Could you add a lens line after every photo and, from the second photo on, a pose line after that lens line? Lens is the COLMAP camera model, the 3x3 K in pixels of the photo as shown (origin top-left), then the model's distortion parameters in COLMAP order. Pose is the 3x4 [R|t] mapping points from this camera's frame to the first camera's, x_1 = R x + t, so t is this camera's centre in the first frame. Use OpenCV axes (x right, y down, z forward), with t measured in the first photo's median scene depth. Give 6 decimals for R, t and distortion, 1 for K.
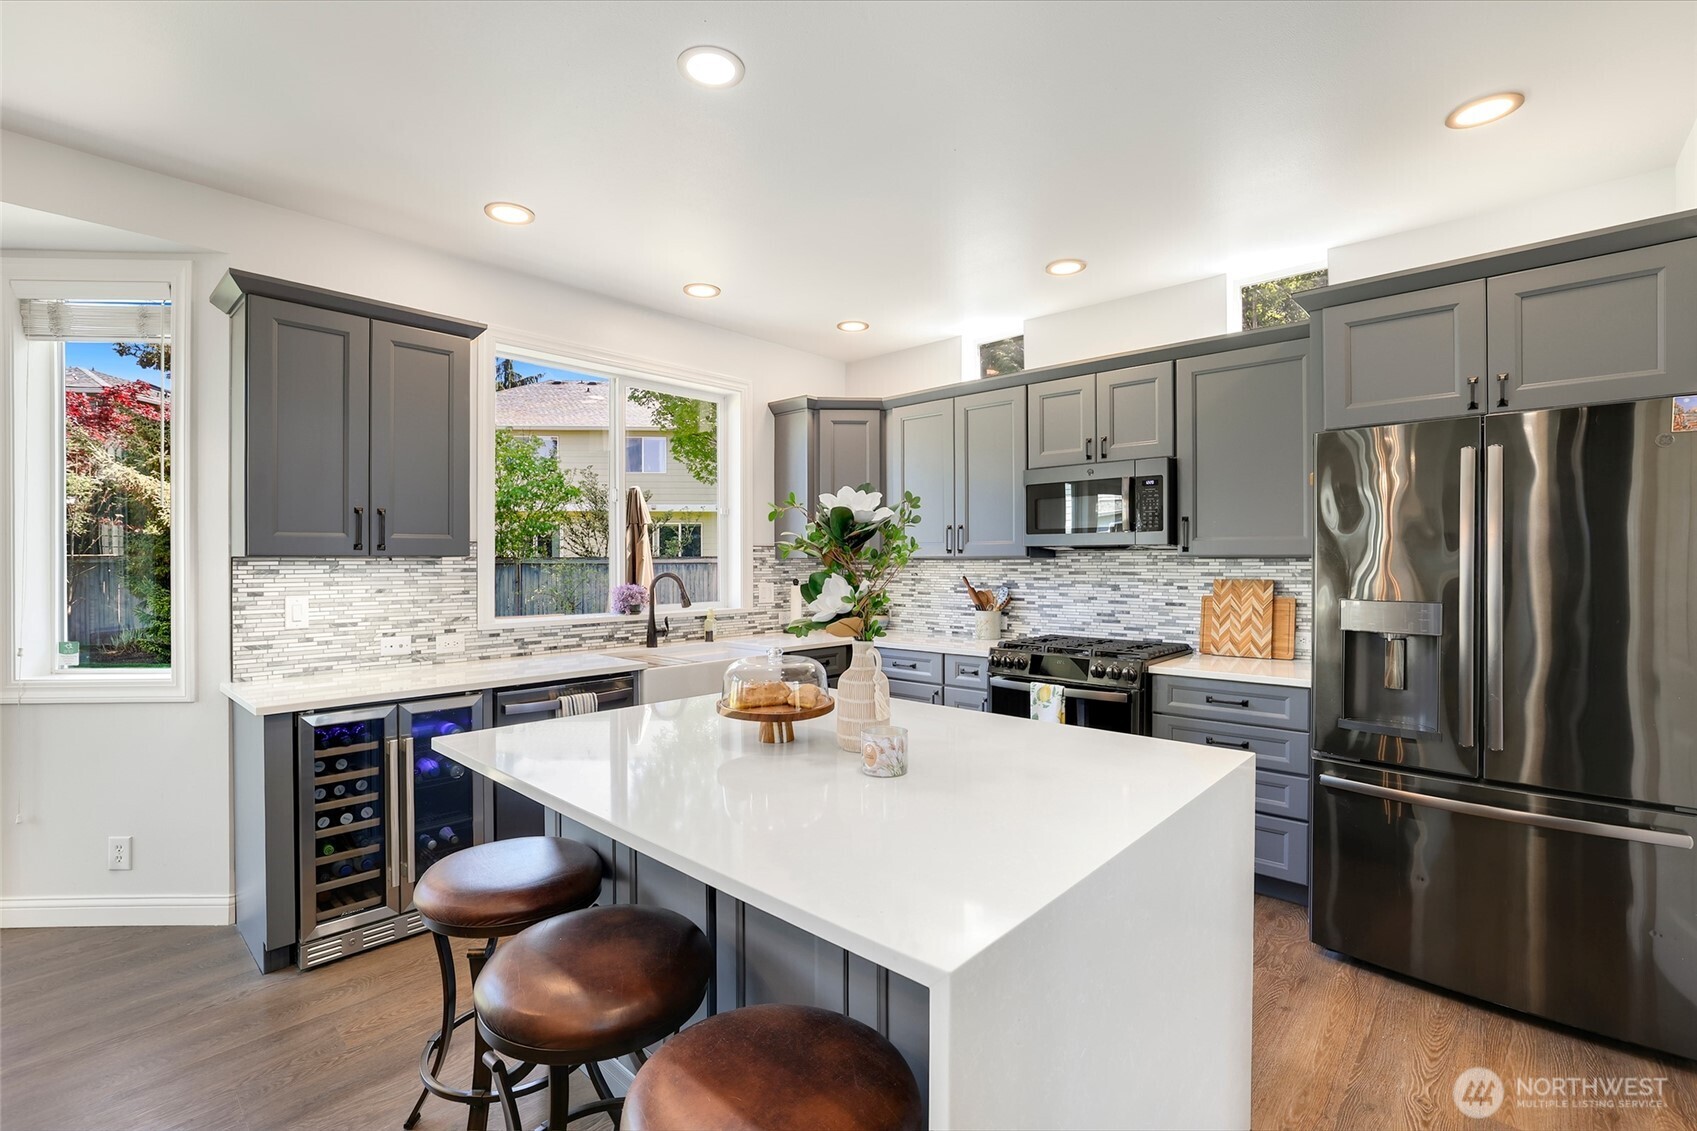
lens RADIAL K [[771.2, 0, 846.4], [0, 771.2, 557.3], [0, 0, 1]] dist [-0.024587, 0.006760]
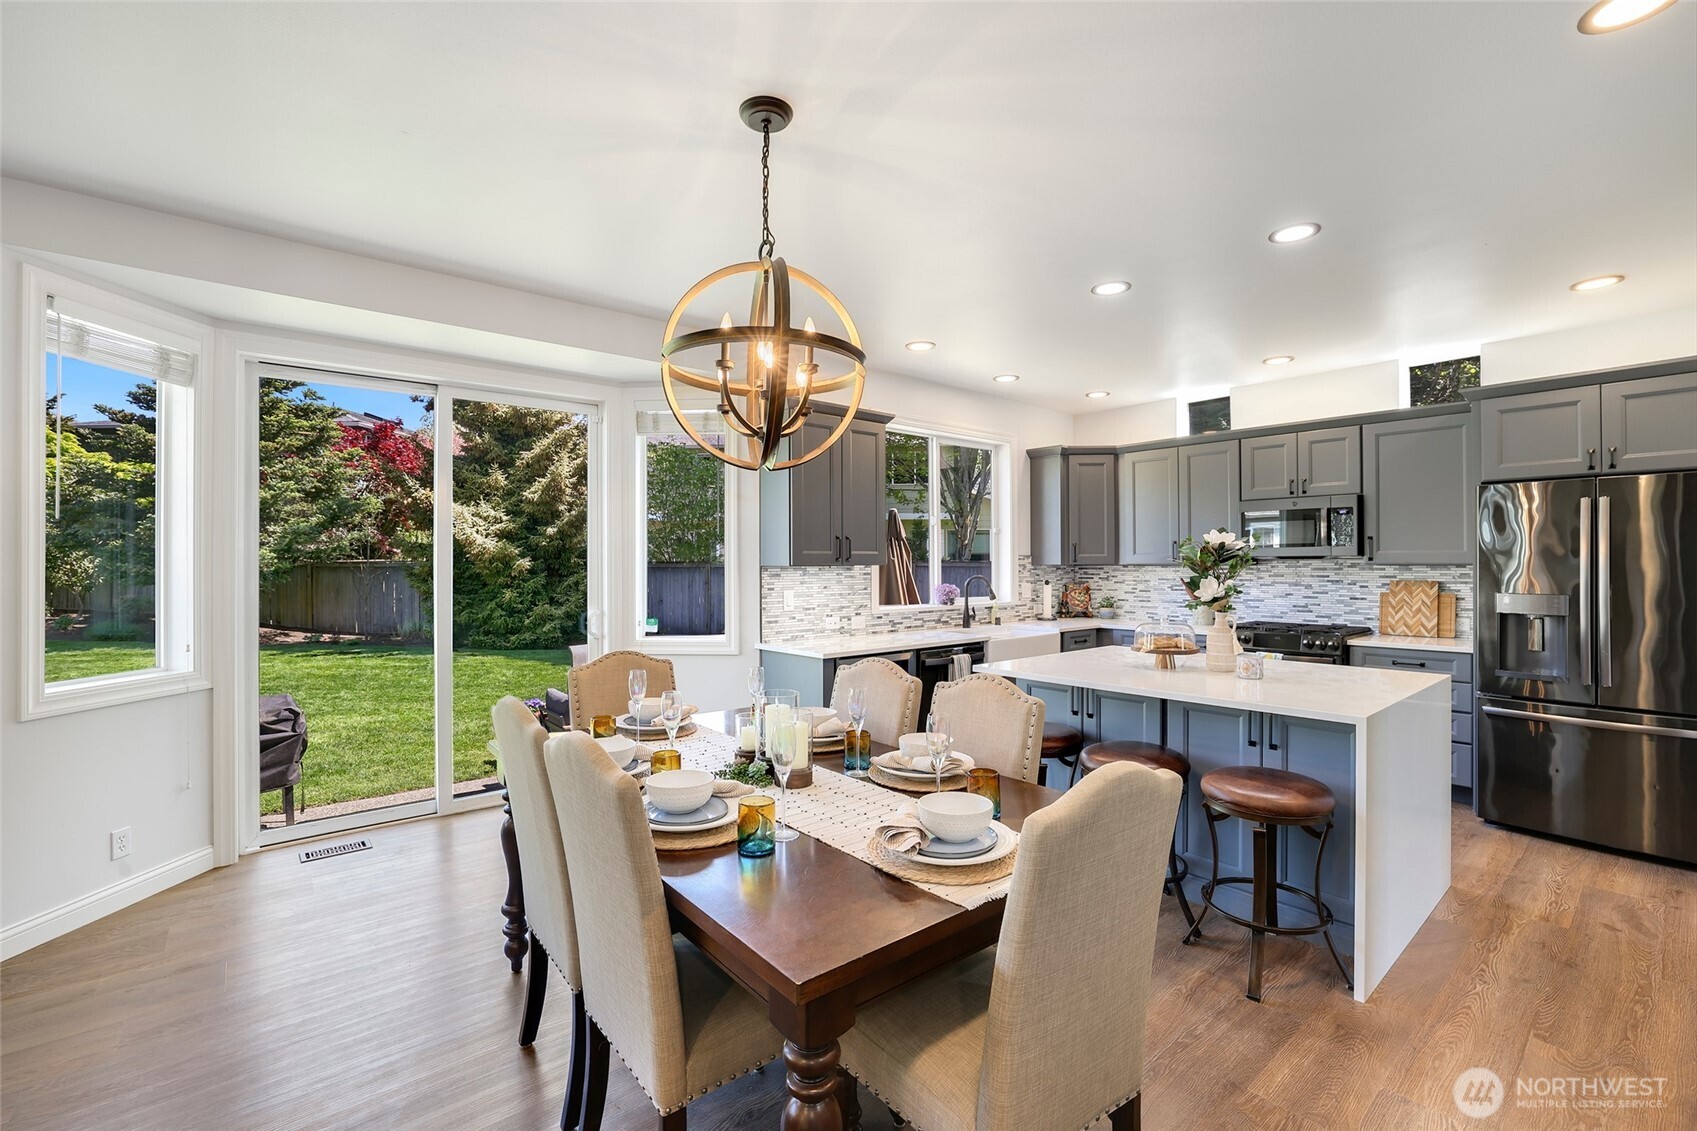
lens RADIAL K [[754.2, 0, 857.5], [0, 754.2, 558.0], [0, 0, 1]] dist [-0.011107, 0.005591]
pose [[0.994260, -0.002327, -0.106963, -0.334652], [0.002036, 0.999994, -0.002834, -0.010117], [0.106969, 0.002600, 0.994259, -0.456110]]
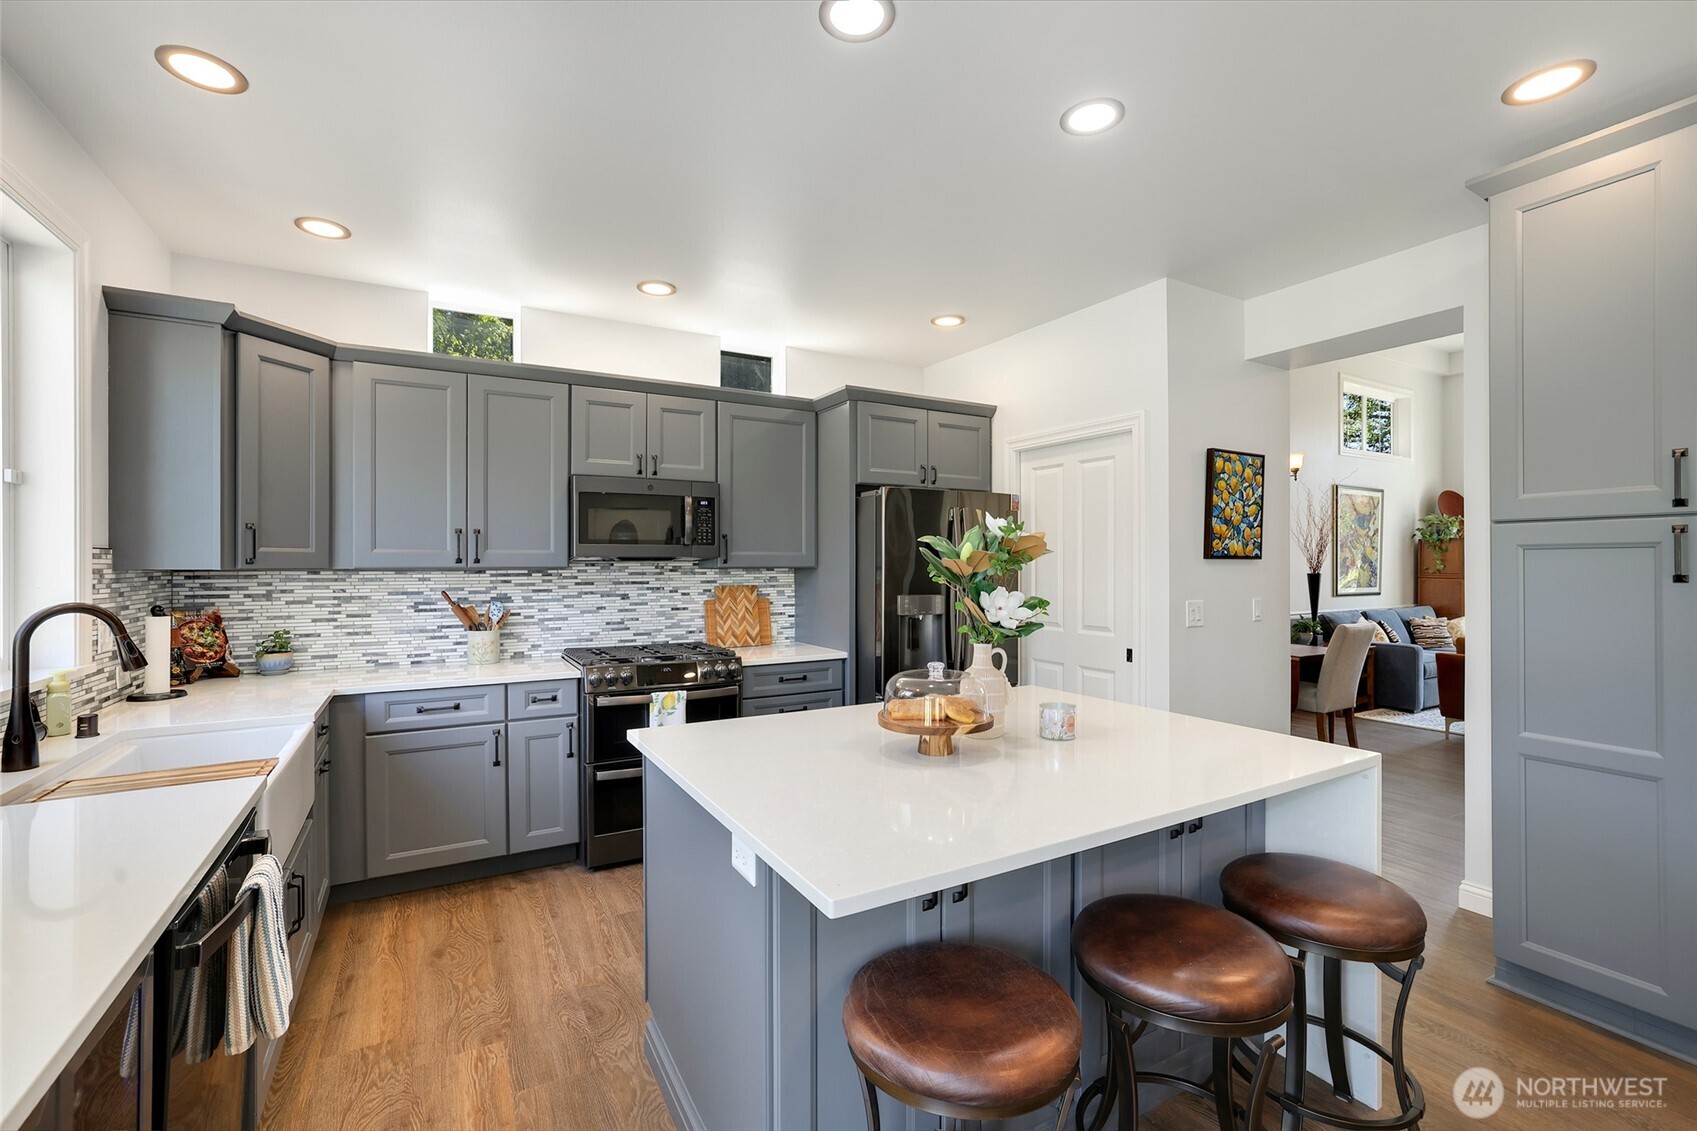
lens RADIAL K [[720.5, 0, 840.3], [0, 720.5, 567.9], [0, 0, 1]] dist [-0.022849, 0.000332]
pose [[0.312844, -0.001583, 0.949803, -0.541113], [-0.001787, 0.999996, 0.002255, -0.002808], [-0.949803, -0.002403, 0.312840, 0.453307]]
